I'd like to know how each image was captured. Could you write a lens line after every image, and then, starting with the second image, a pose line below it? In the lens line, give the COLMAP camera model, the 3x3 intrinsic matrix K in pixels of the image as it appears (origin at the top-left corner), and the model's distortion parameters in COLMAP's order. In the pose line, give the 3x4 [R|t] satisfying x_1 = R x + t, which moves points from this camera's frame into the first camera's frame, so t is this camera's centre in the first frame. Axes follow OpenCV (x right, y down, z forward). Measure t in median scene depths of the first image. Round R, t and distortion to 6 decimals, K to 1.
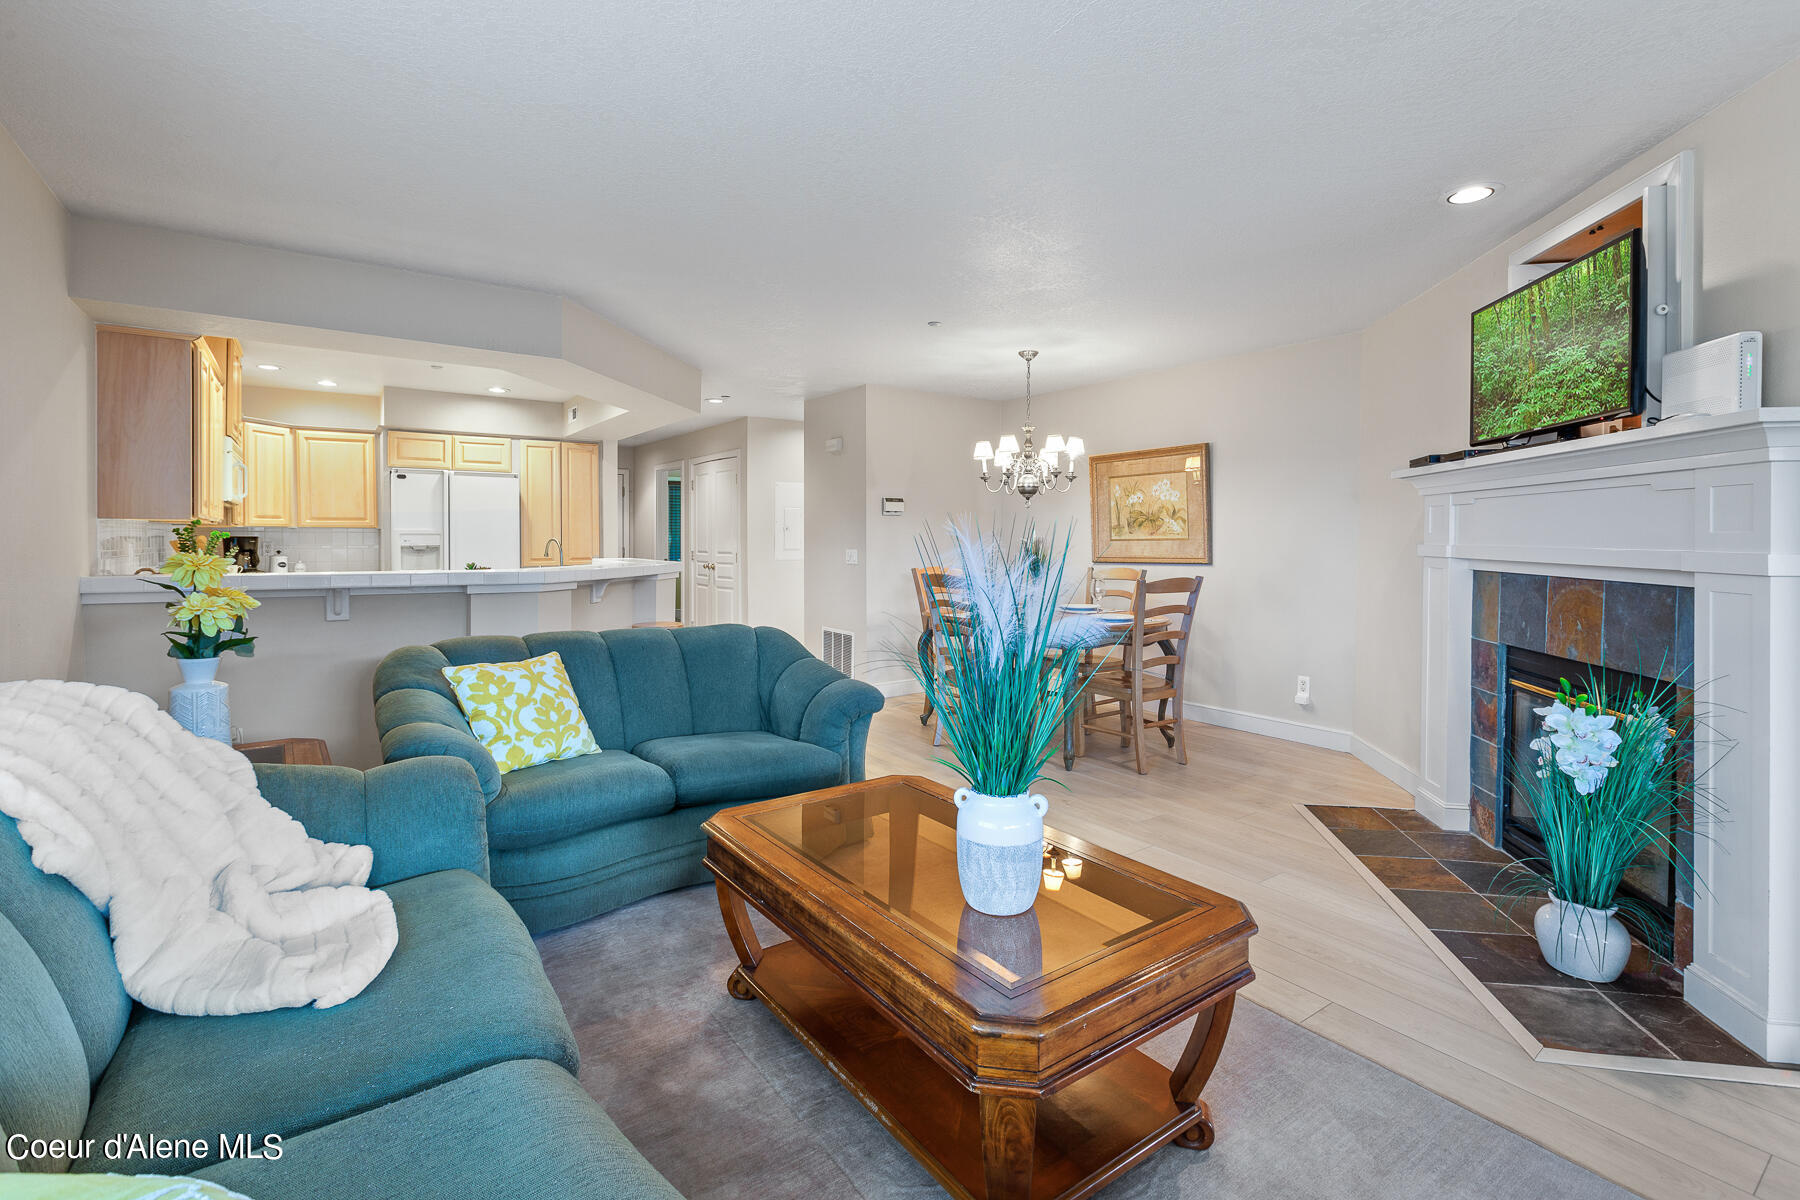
lens RADIAL K [[811.4, 0, 872.1], [0, 811.4, 541.3], [0, 0, 1]] dist [0.001498, -0.000091]
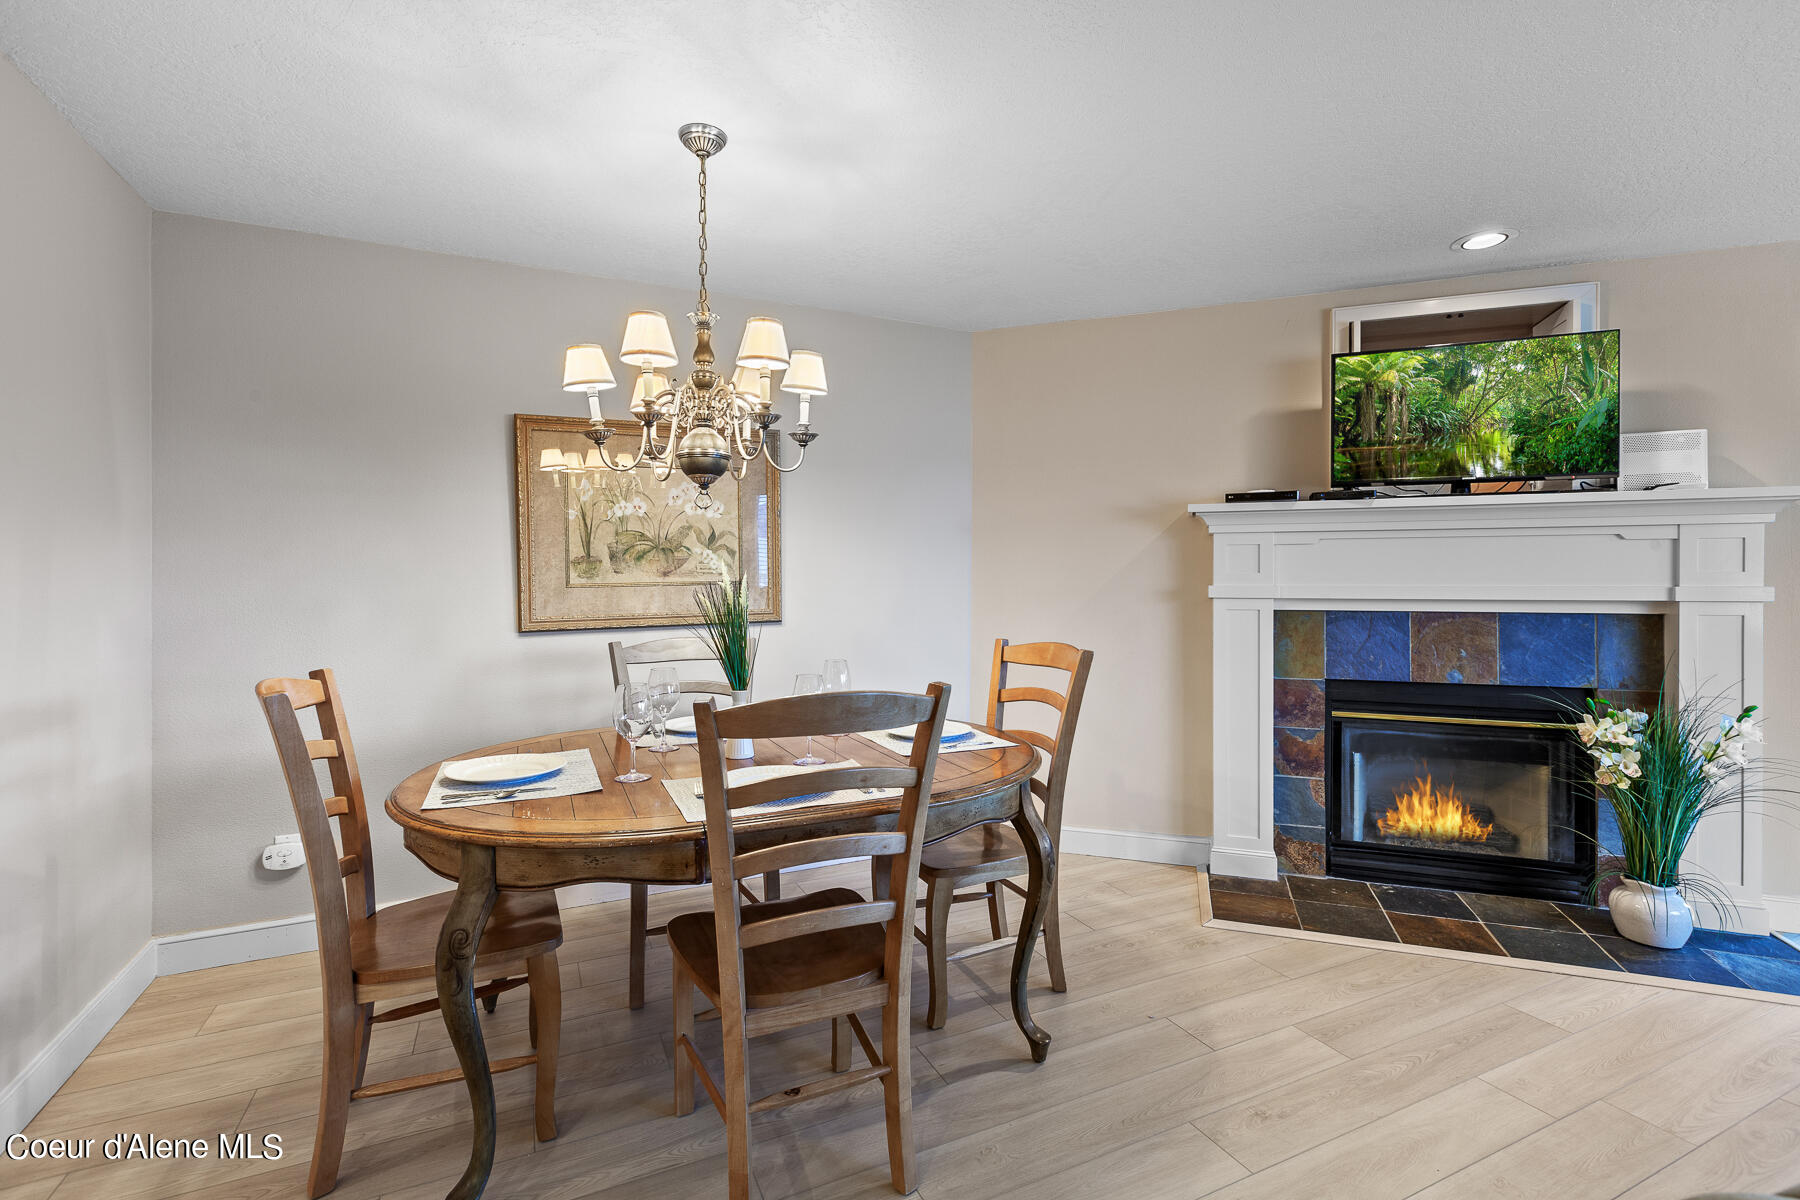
lens RADIAL K [[811.4, 0, 898.6], [0, 811.4, 581.5], [0, 0, 1]] dist [0.001498, -0.000091]
pose [[0.144643, 0.000094, 0.989484, -0.320714], [0.009471, 0.999954, -0.001479, -0.003004], [-0.989439, 0.009585, 0.144636, 1.325126]]
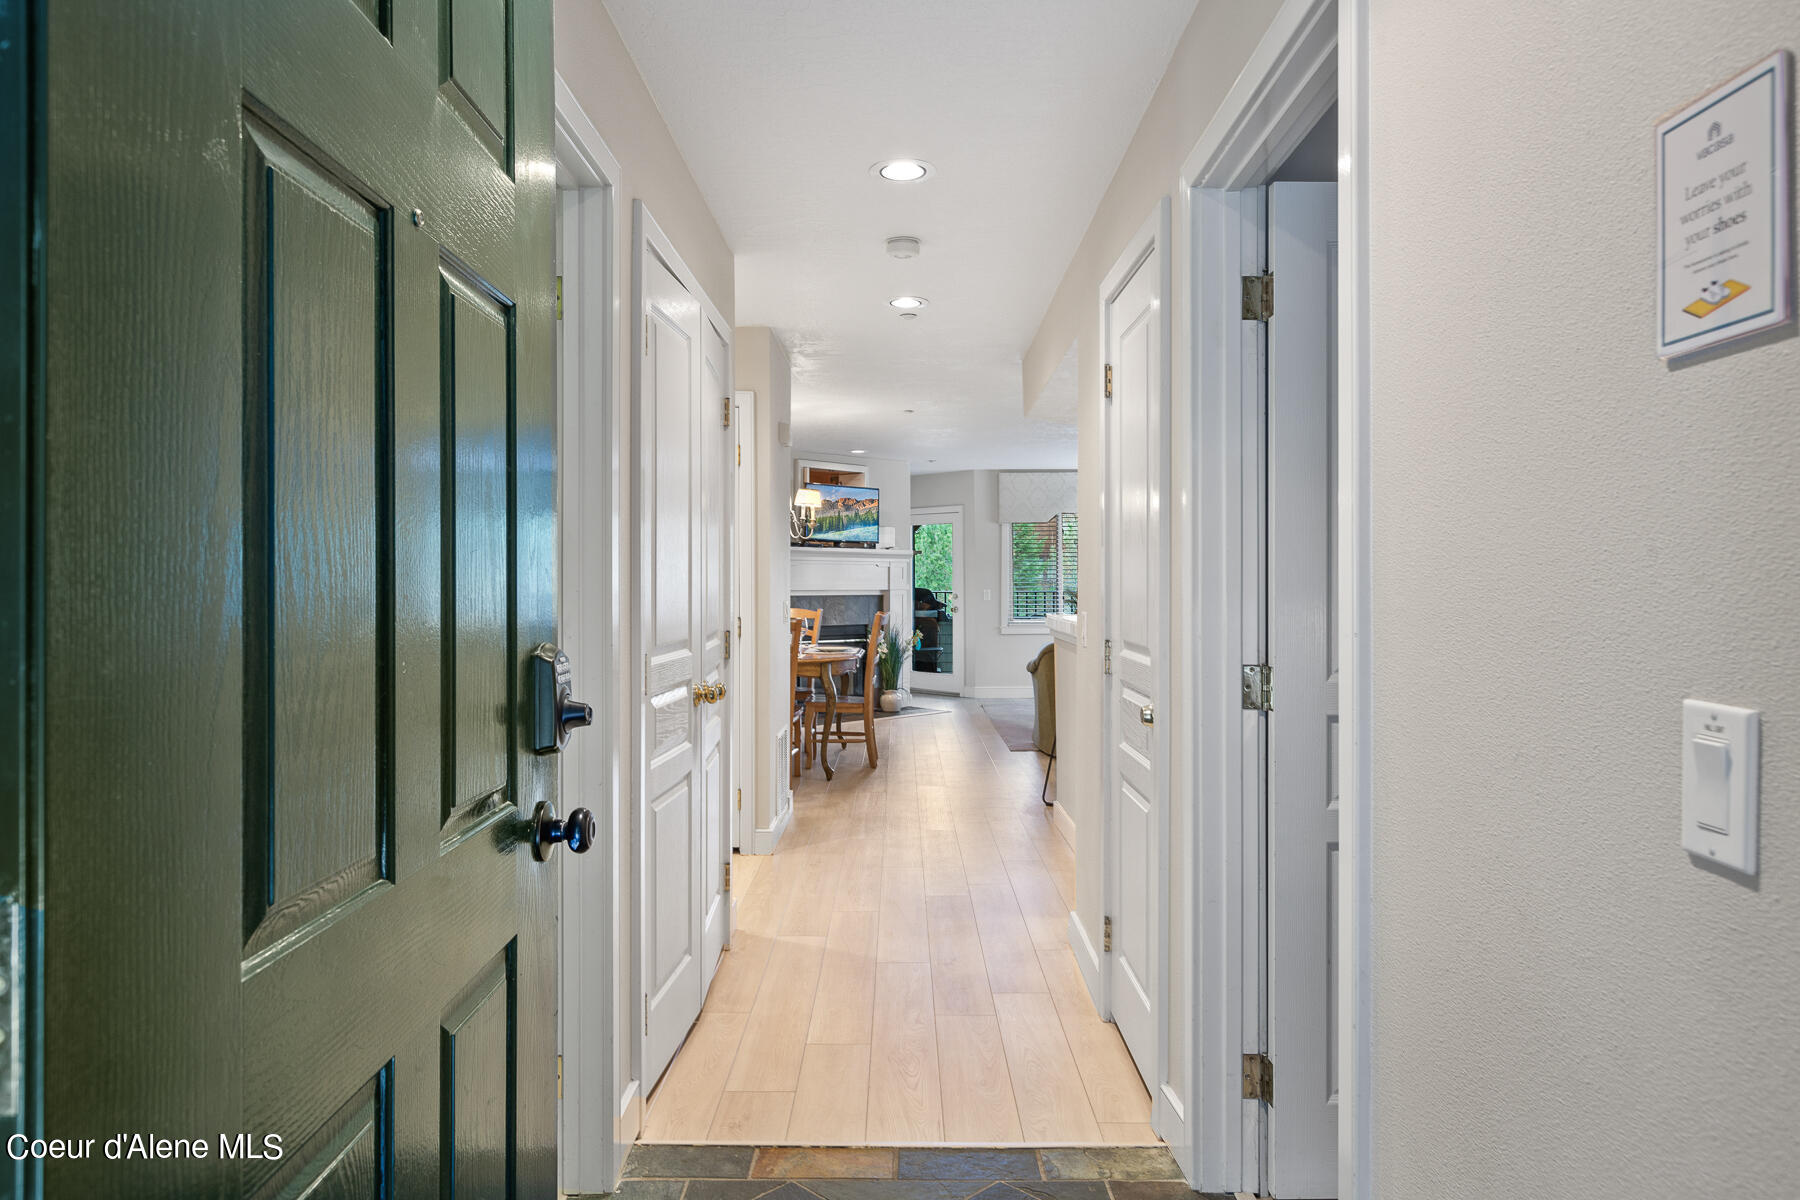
lens RADIAL K [[1192.9, 0, 900.5], [0, 1192.9, 594.0], [0, 0, 1]] dist [-0.000226, -0.000001]
pose [[-0.827690, 0.005317, 0.561161, -1.326470], [0.014794, 0.999814, 0.012349, -0.005670], [-0.560991, 0.018523, -0.827615, 3.493095]]
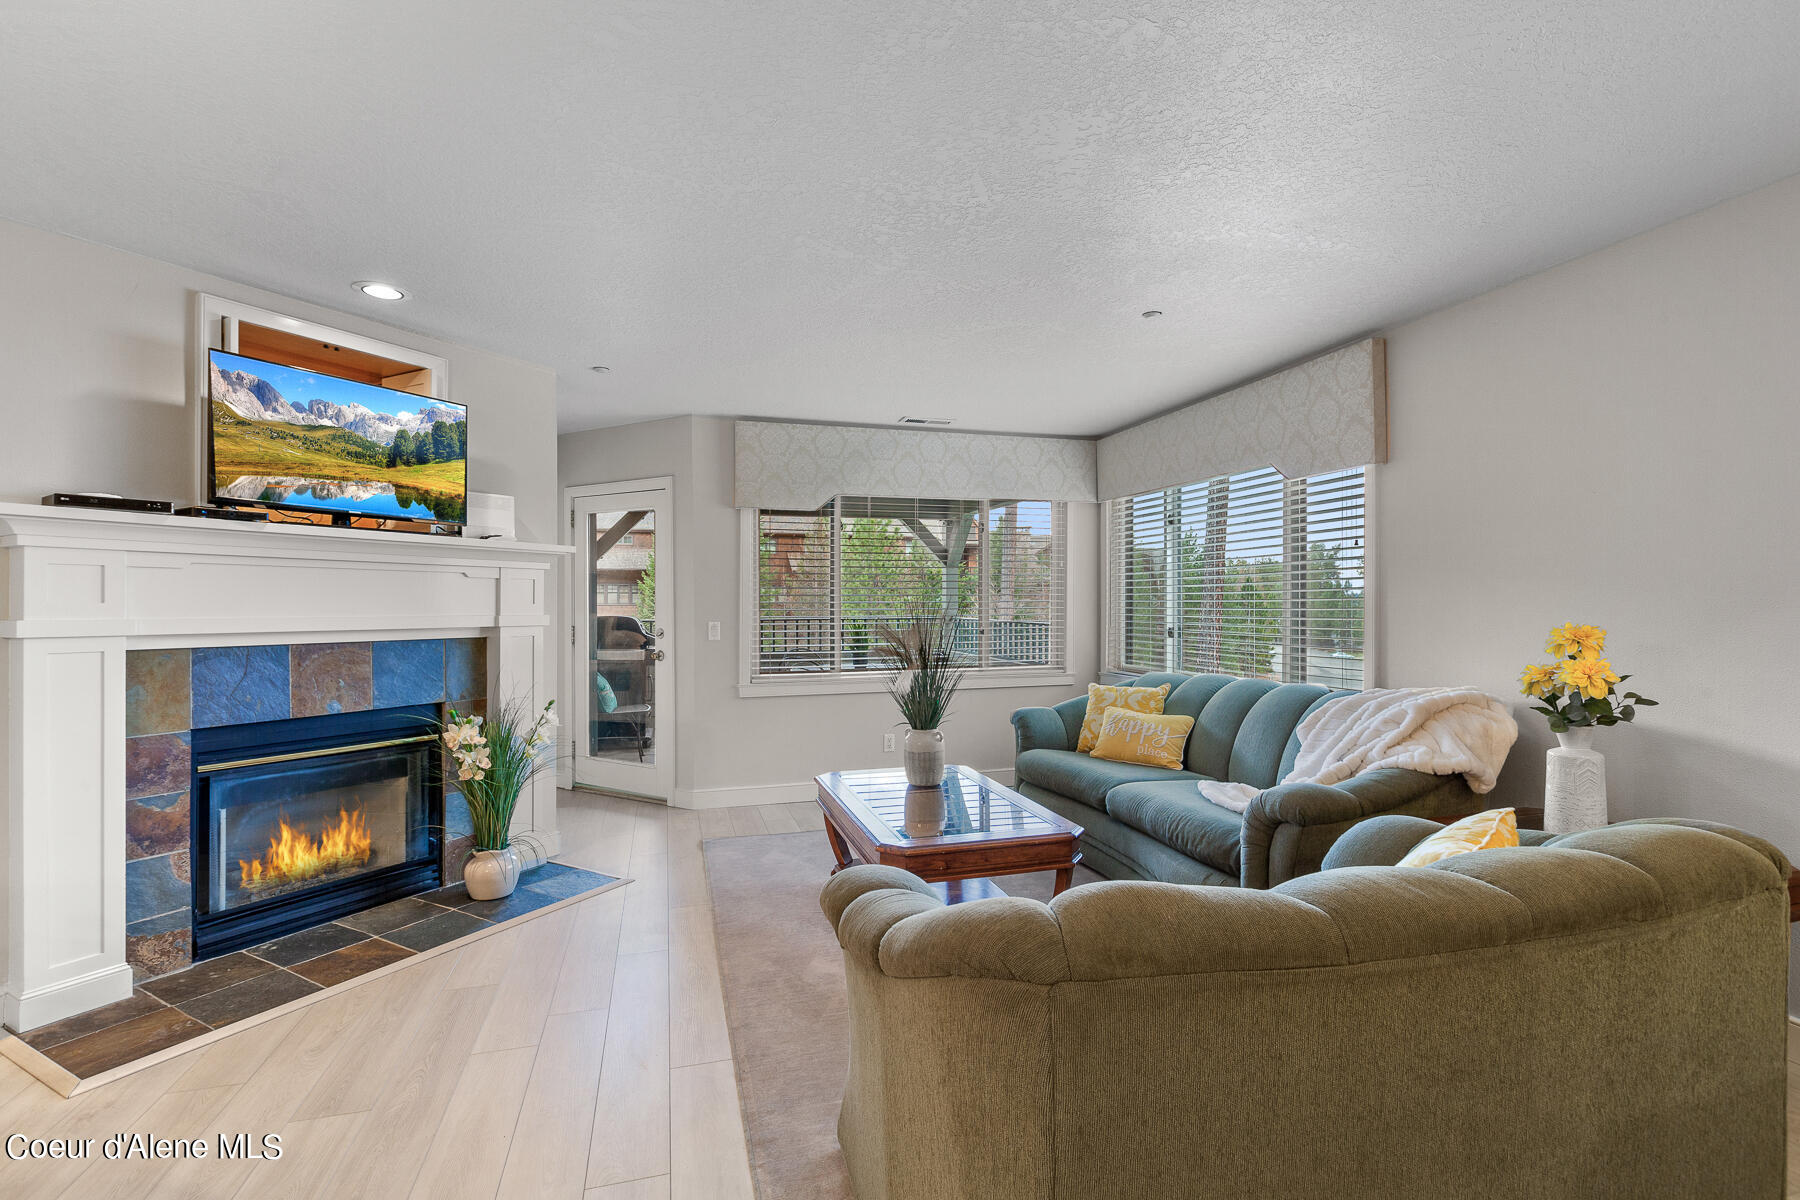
lens RADIAL K [[811.4, 0, 897.7], [0, 811.4, 605.0], [0, 0, 1]] dist [0.001498, -0.000091]
pose [[-0.951703, 0.004784, 0.306983, -0.210197], [0.007148, 0.999953, 0.006578, -0.008594], [-0.306938, 0.008455, -0.951692, 1.523777]]
